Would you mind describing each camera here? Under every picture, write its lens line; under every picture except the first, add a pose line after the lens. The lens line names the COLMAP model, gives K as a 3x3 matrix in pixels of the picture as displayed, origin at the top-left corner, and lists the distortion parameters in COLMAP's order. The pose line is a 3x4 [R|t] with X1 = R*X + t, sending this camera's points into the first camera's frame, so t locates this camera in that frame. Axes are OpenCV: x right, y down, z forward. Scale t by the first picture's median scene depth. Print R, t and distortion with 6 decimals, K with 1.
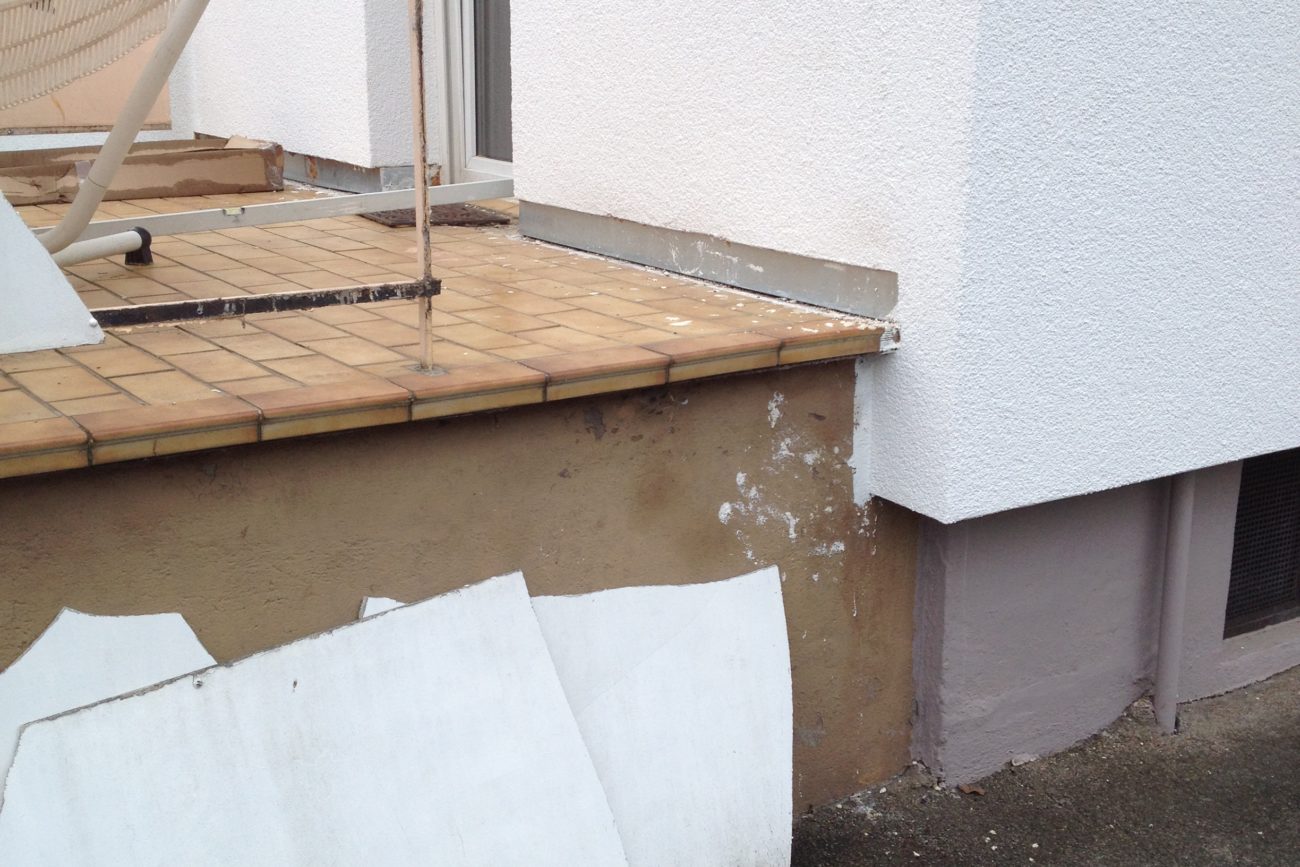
lens RADIAL K [[1621.4, 0, 650.0], [0, 1621.4, 433.5], [0, 0, 1]] dist [0.222621, -0.610952]
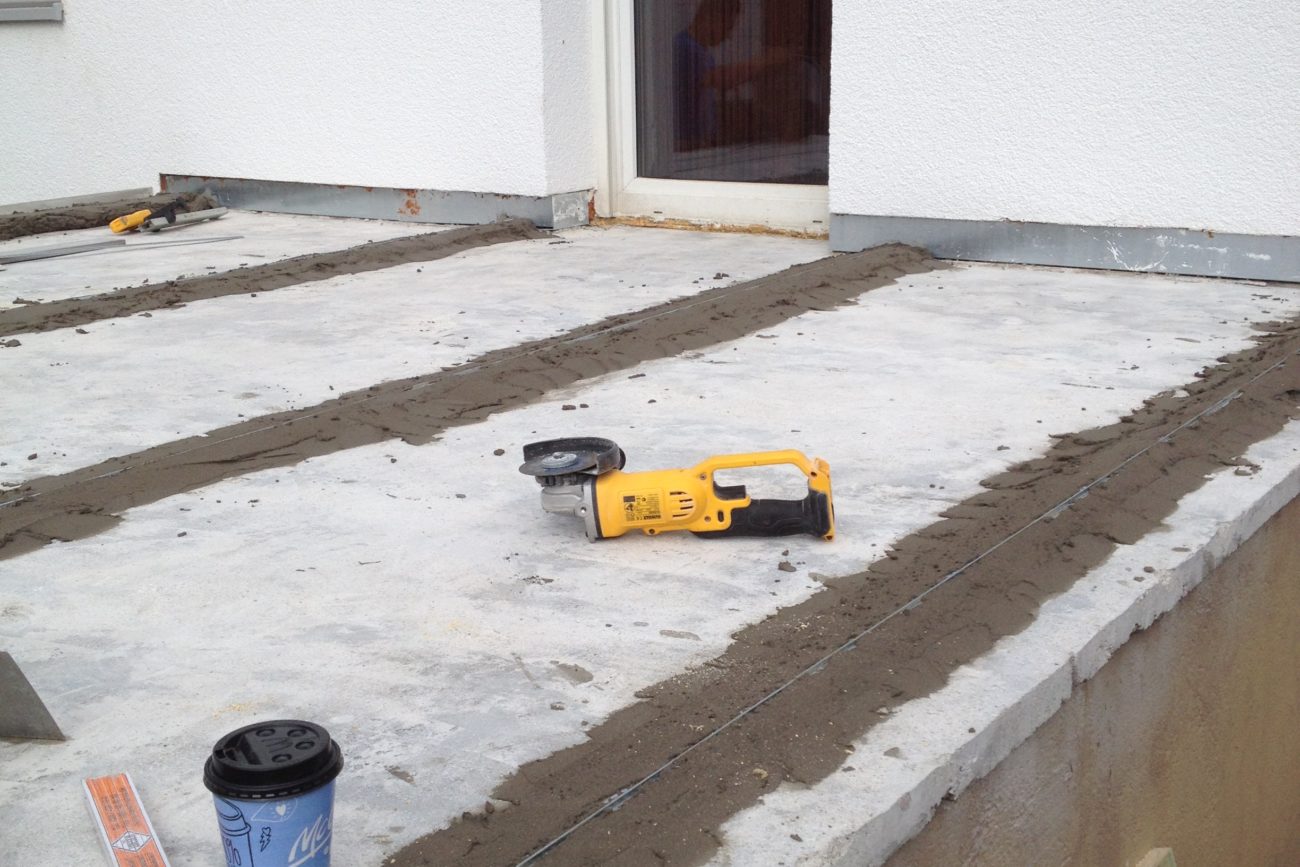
lens RADIAL K [[1621.4, 0, 650.0], [0, 1621.4, 433.5], [0, 0, 1]] dist [0.222621, -0.610952]
pose [[0.932900, -0.103276, 0.345010, -0.617225], [0.108372, 0.994100, 0.004540, -0.036157], [-0.343443, 0.033154, 0.938588, 0.163091]]
